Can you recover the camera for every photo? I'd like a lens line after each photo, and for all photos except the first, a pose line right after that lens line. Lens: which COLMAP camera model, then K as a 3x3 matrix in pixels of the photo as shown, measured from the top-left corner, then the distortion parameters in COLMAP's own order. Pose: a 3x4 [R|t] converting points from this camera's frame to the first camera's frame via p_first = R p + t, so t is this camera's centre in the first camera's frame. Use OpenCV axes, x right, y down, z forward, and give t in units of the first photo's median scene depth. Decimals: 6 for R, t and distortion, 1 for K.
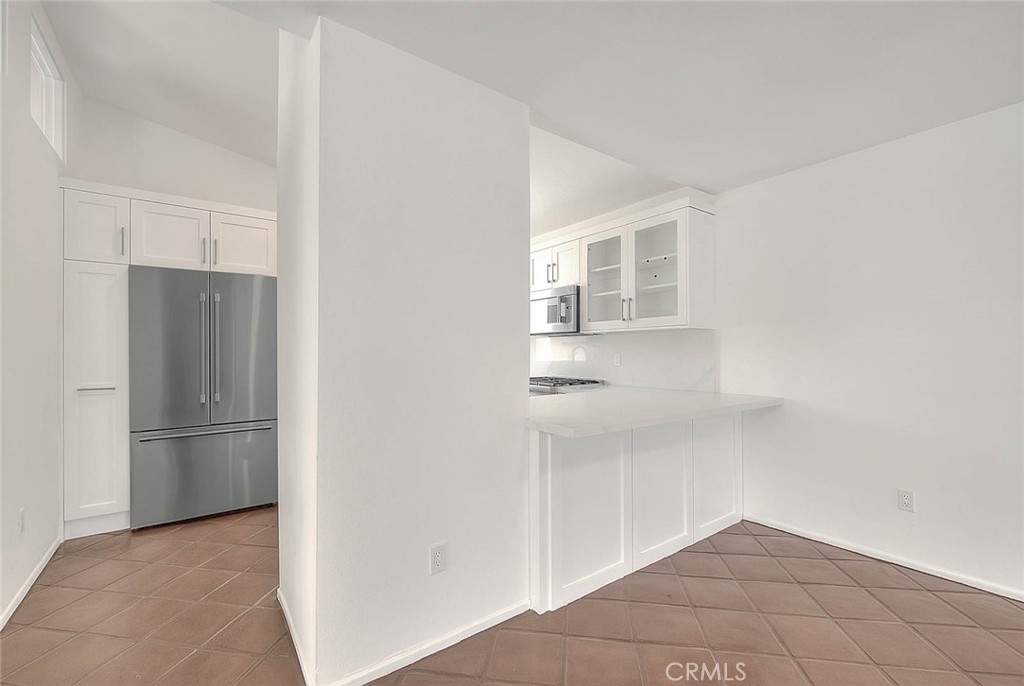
lens RADIAL K [[423.7, 0, 510.4], [0, 423.7, 347.5], [0, 0, 1]] dist [-0.001400, -0.000106]
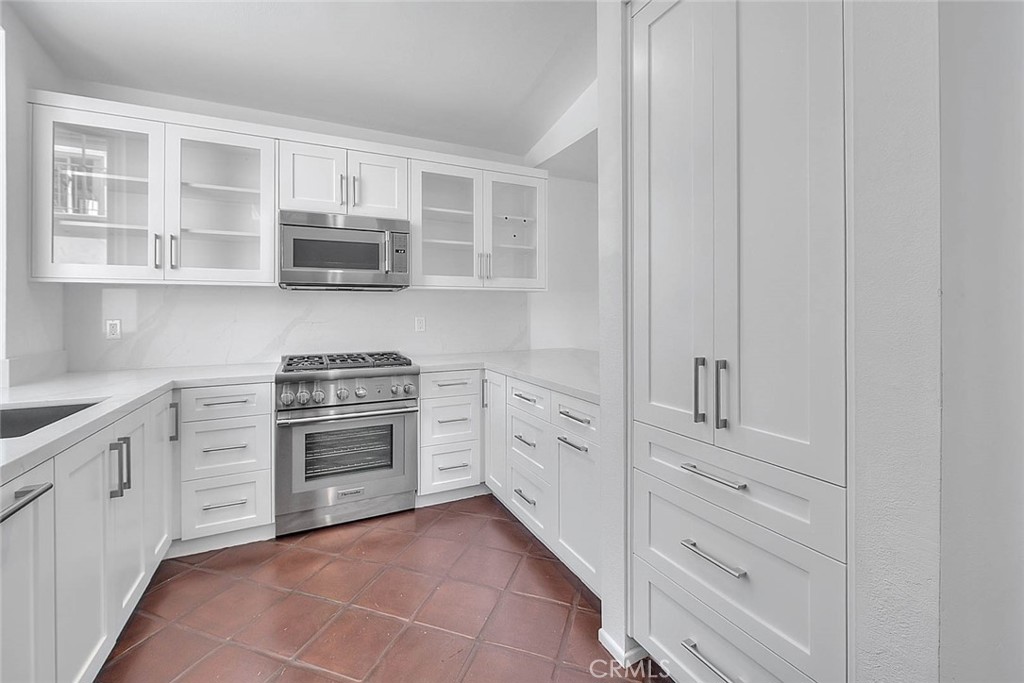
lens RADIAL K [[422.1, 0, 516.1], [0, 422.1, 308.9], [0, 0, 1]] dist [-0.003166, -0.000414]
pose [[0.157840, 0.003795, 0.987457, -0.556301], [-0.002265, 0.999991, -0.003481, 0.006004], [-0.987462, -0.001688, 0.157847, 0.734942]]
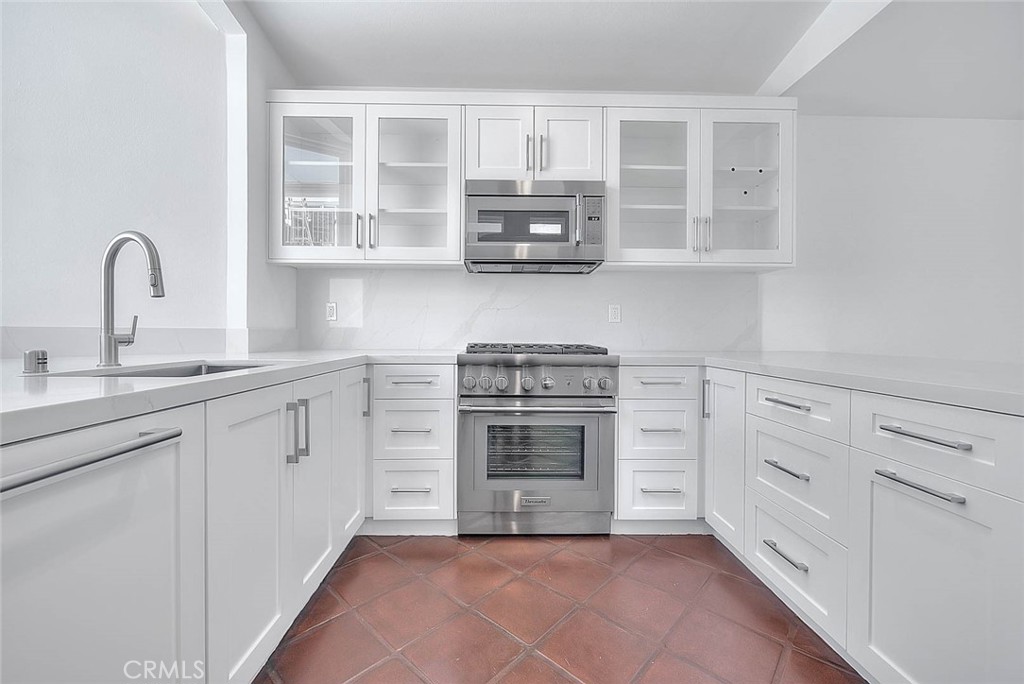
lens RADIAL K [[417.2, 0, 510.6], [0, 417.2, 337.6], [0, 0, 1]] dist [-0.000022, -0.001103]
pose [[0.561697, -0.010545, 0.827276, -0.424728], [-0.007678, 0.999809, 0.017958, 0.063221], [-0.827307, -0.016438, 0.561509, 0.810966]]
